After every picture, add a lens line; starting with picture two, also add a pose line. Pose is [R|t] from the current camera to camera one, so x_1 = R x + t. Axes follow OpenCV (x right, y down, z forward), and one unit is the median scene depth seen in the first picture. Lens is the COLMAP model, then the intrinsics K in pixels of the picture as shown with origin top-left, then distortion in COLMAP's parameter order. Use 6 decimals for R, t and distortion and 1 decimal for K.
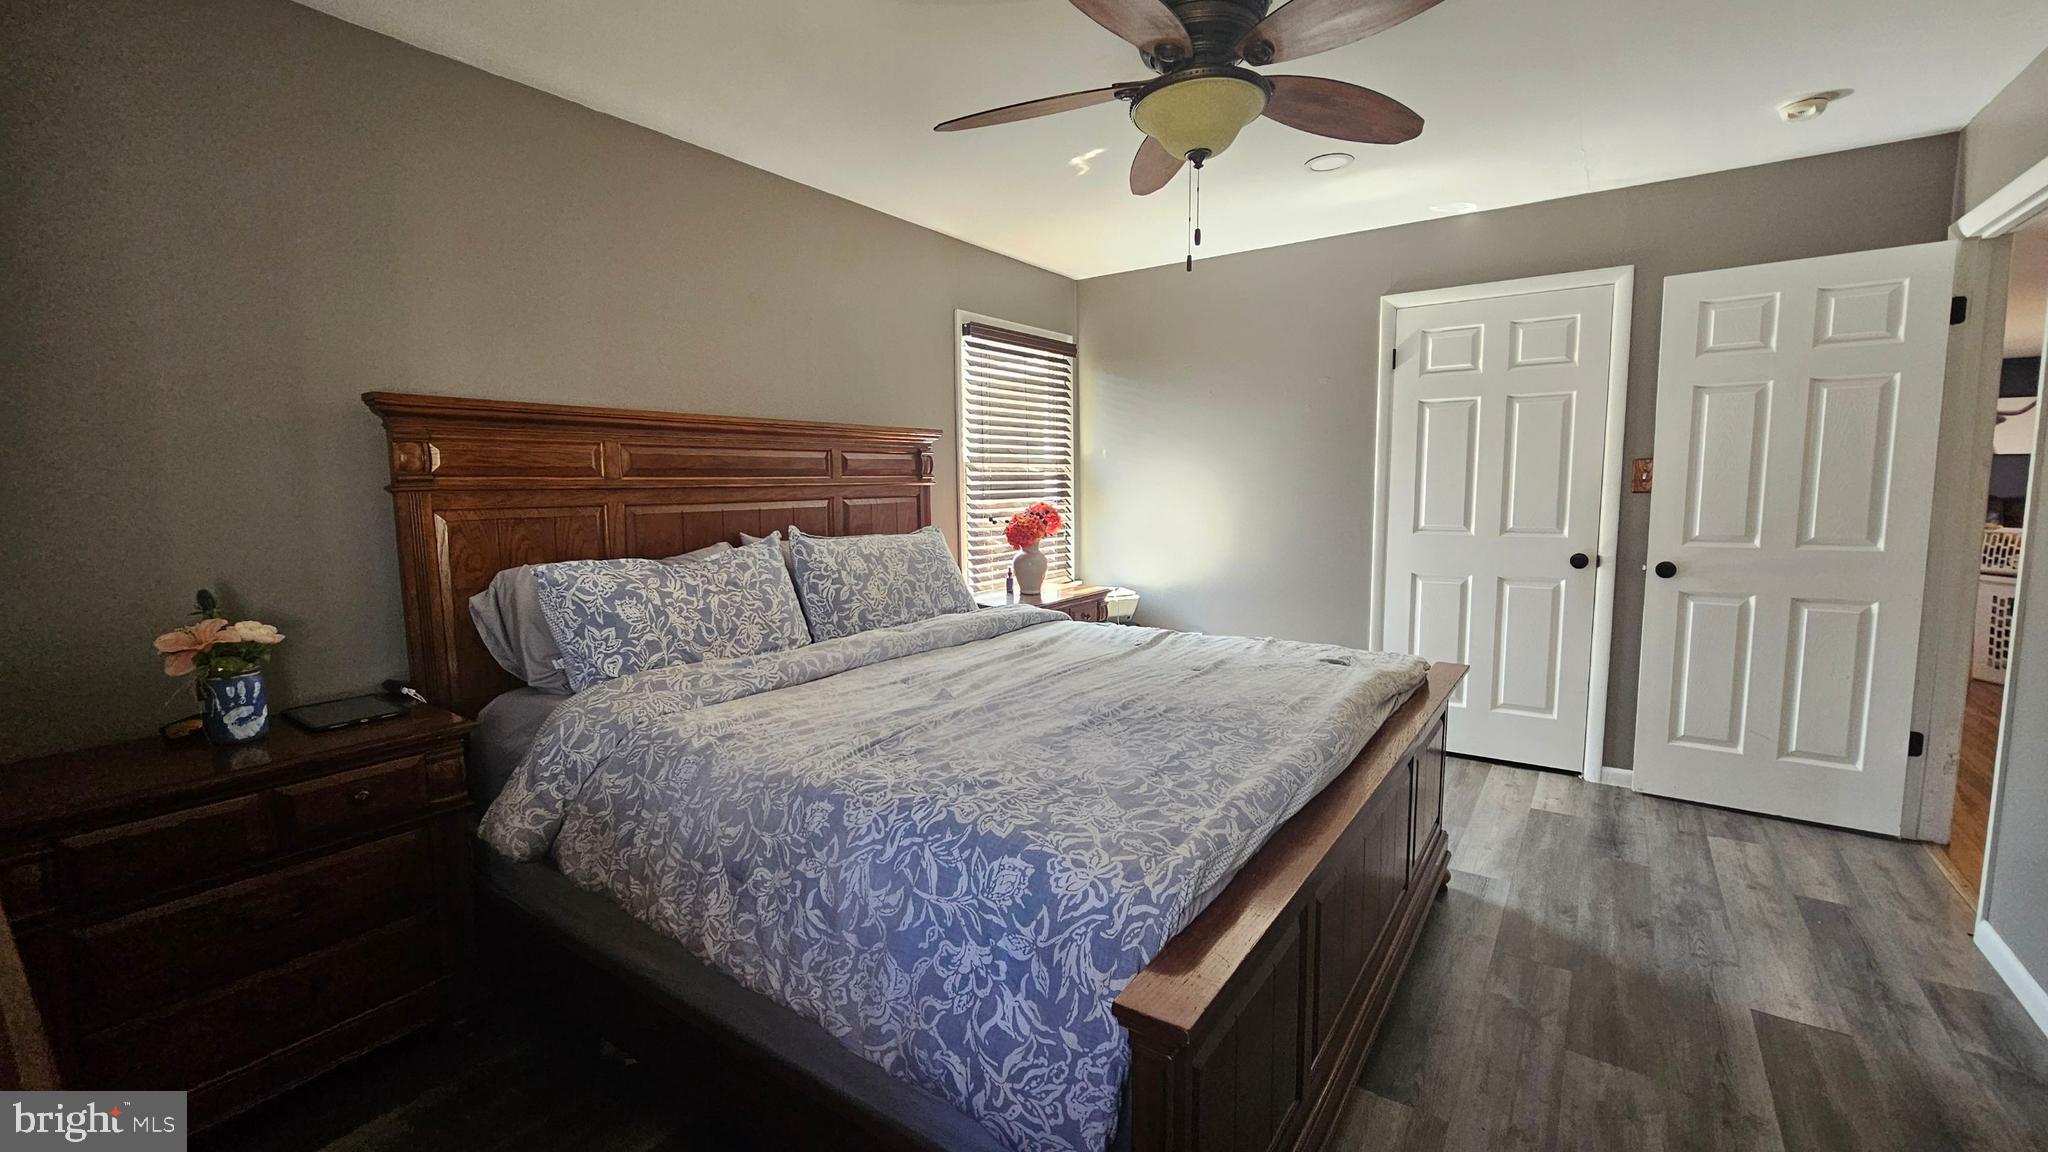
lens RADIAL K [[837.2, 0, 1027.0], [0, 837.2, 572.6], [0, 0, 1]] dist [-0.000916, -0.000023]
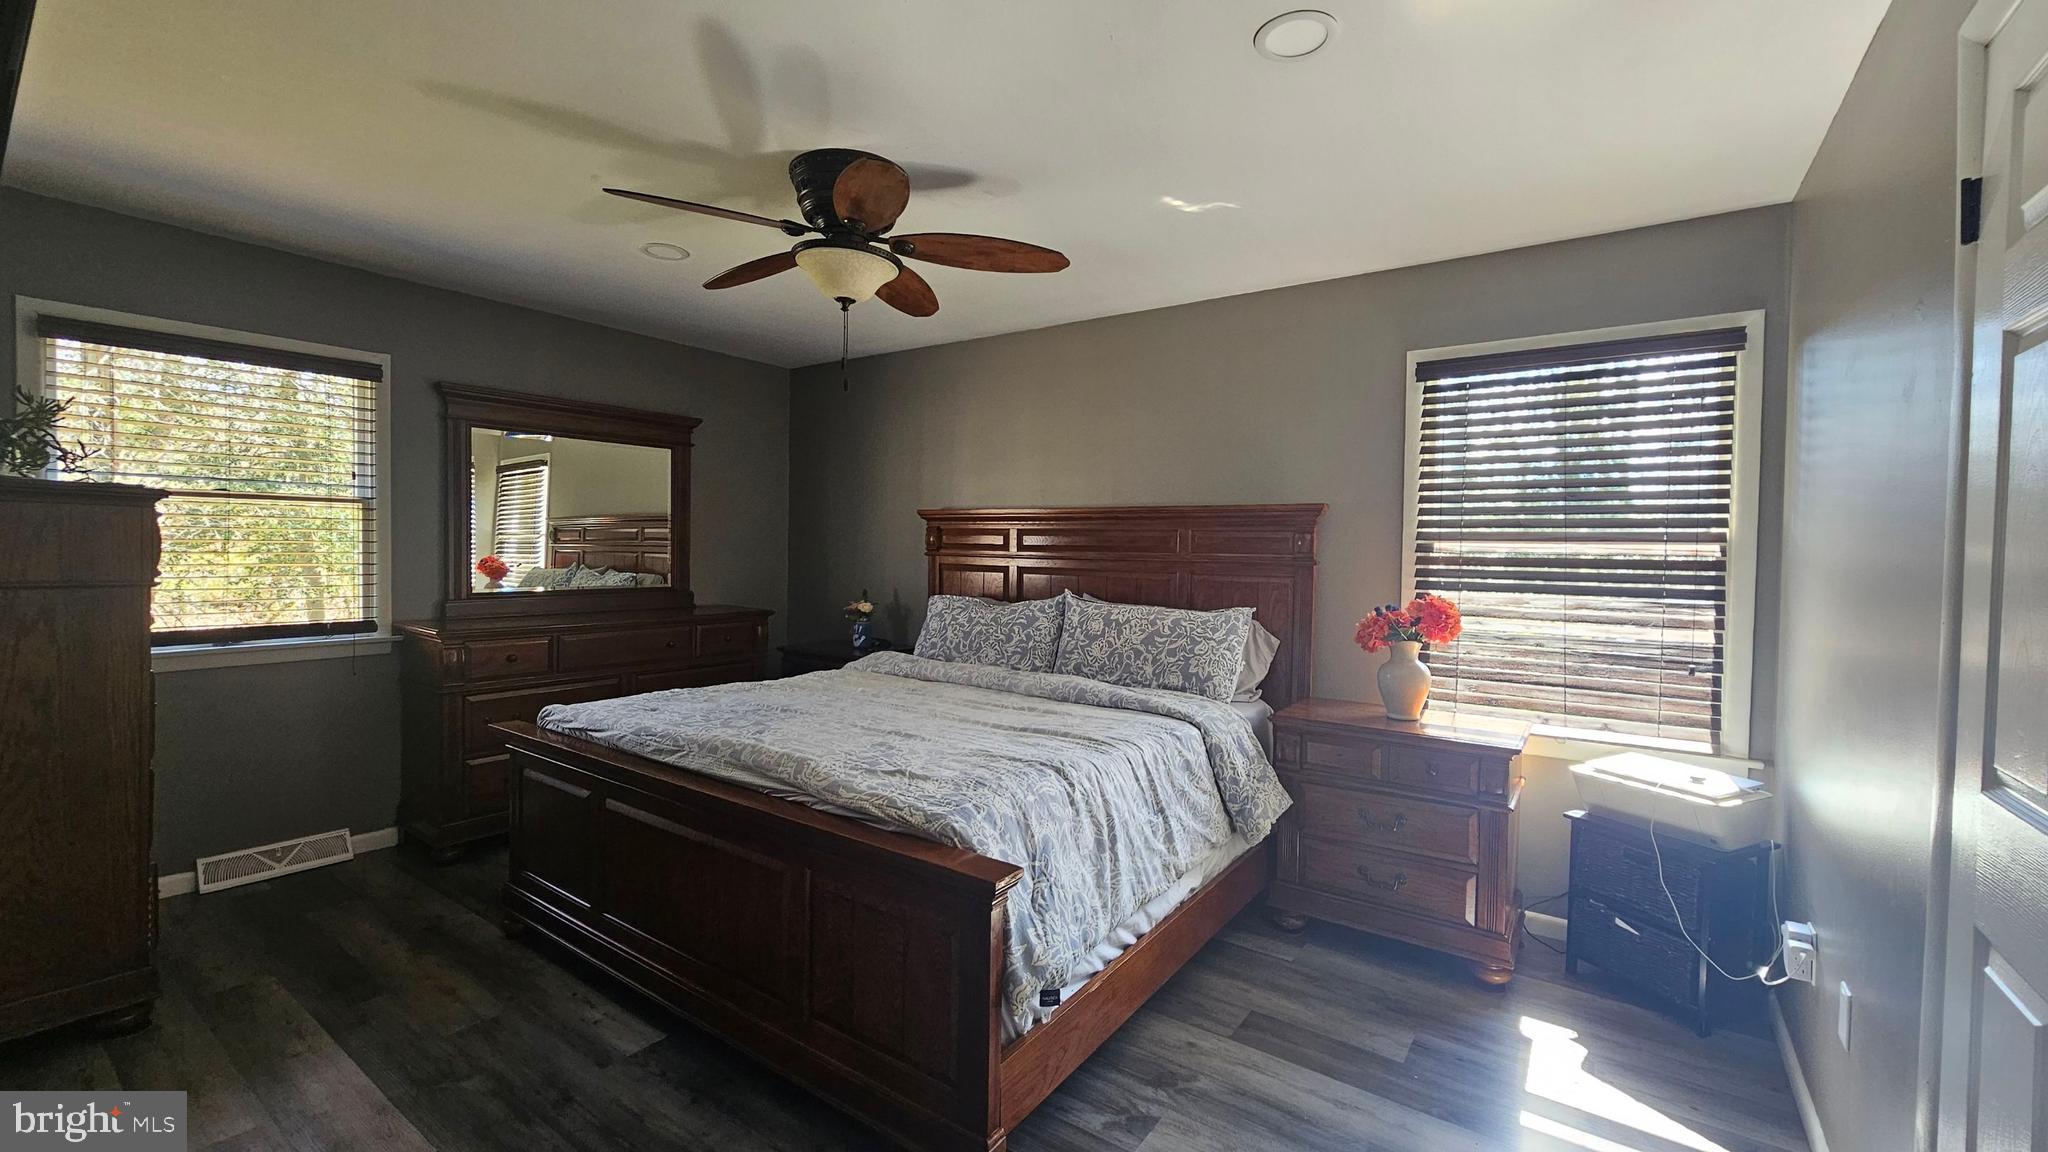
lens RADIAL K [[837.2, 0, 1025.8], [0, 837.2, 572.5], [0, 0, 1]] dist [-0.000916, -0.000023]
pose [[-0.003024, 0.041714, -0.999125, 1.123882], [-0.125616, 0.991199, 0.041764, -0.139442], [0.992074, 0.125633, 0.002243, 1.010435]]
